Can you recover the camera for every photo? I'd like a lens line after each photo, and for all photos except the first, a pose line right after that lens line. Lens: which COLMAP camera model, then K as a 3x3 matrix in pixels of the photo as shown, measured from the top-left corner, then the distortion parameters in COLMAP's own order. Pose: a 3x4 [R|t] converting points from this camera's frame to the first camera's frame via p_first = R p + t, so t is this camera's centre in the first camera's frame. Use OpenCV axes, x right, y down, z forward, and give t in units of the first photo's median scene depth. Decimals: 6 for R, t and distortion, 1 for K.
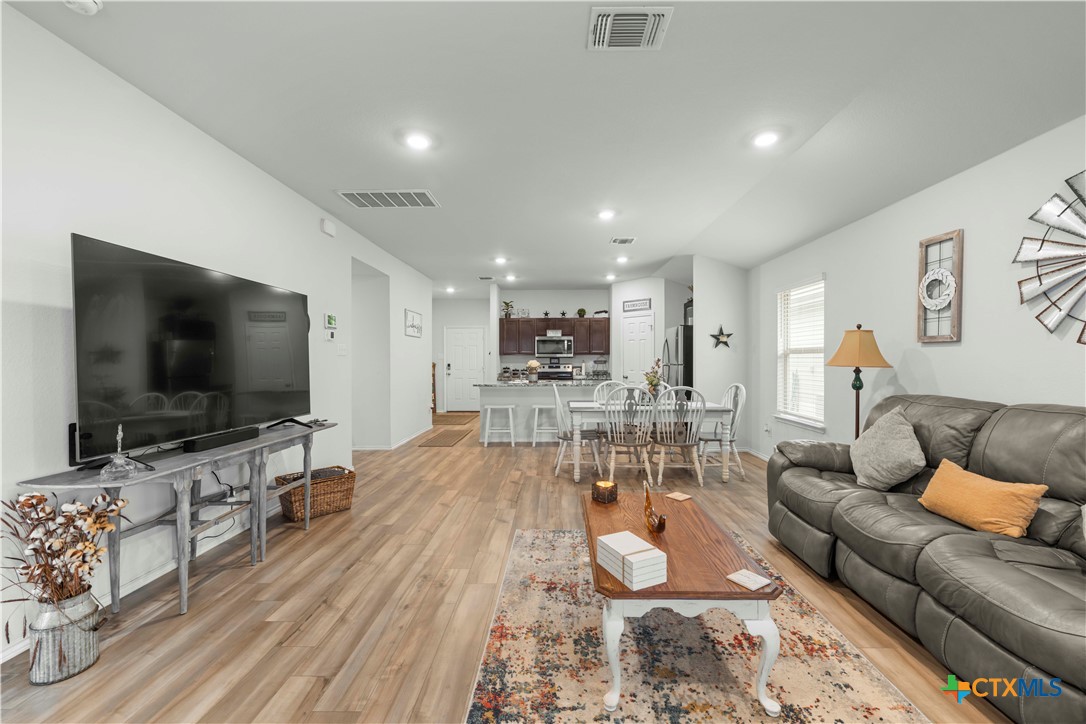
lens RADIAL K [[435.0, 0, 550.3], [0, 435.0, 361.5], [0, 0, 1]] dist [-0.003543, -0.000236]
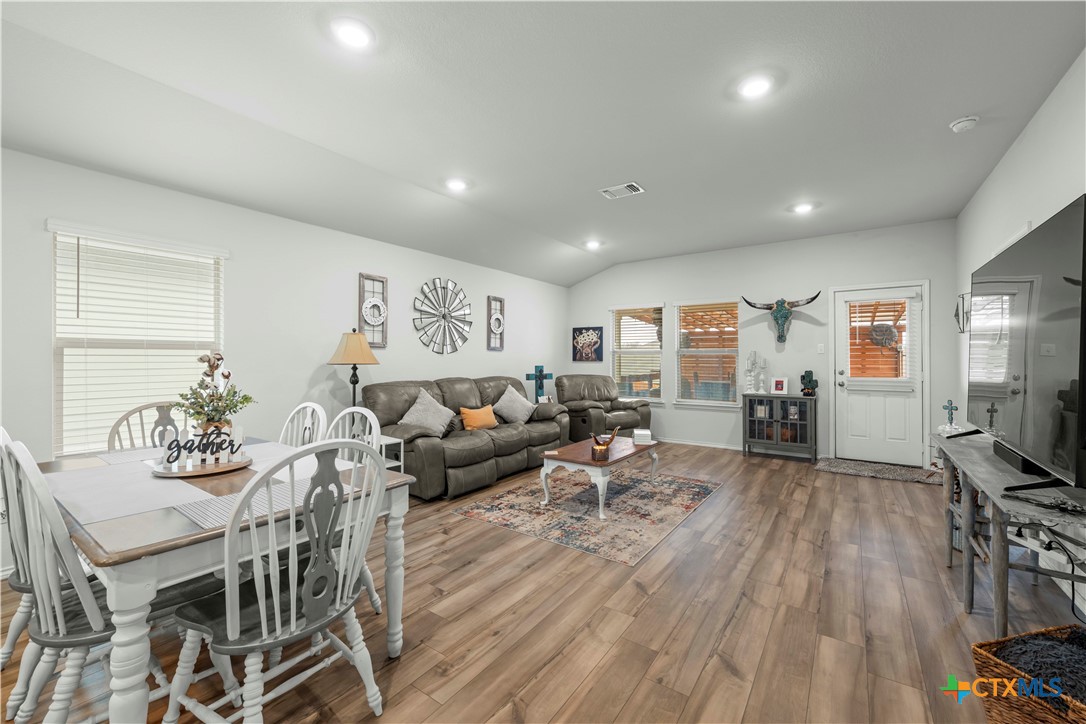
lens RADIAL K [[435.0, 0, 552.5], [0, 435.0, 362.7], [0, 0, 1]] dist [-0.003543, -0.000236]
pose [[-0.832425, -0.001114, 0.554137, -0.465625], [0.006693, 0.999905, 0.012064, -0.003885], [-0.554097, 0.013751, -0.832338, 2.029148]]
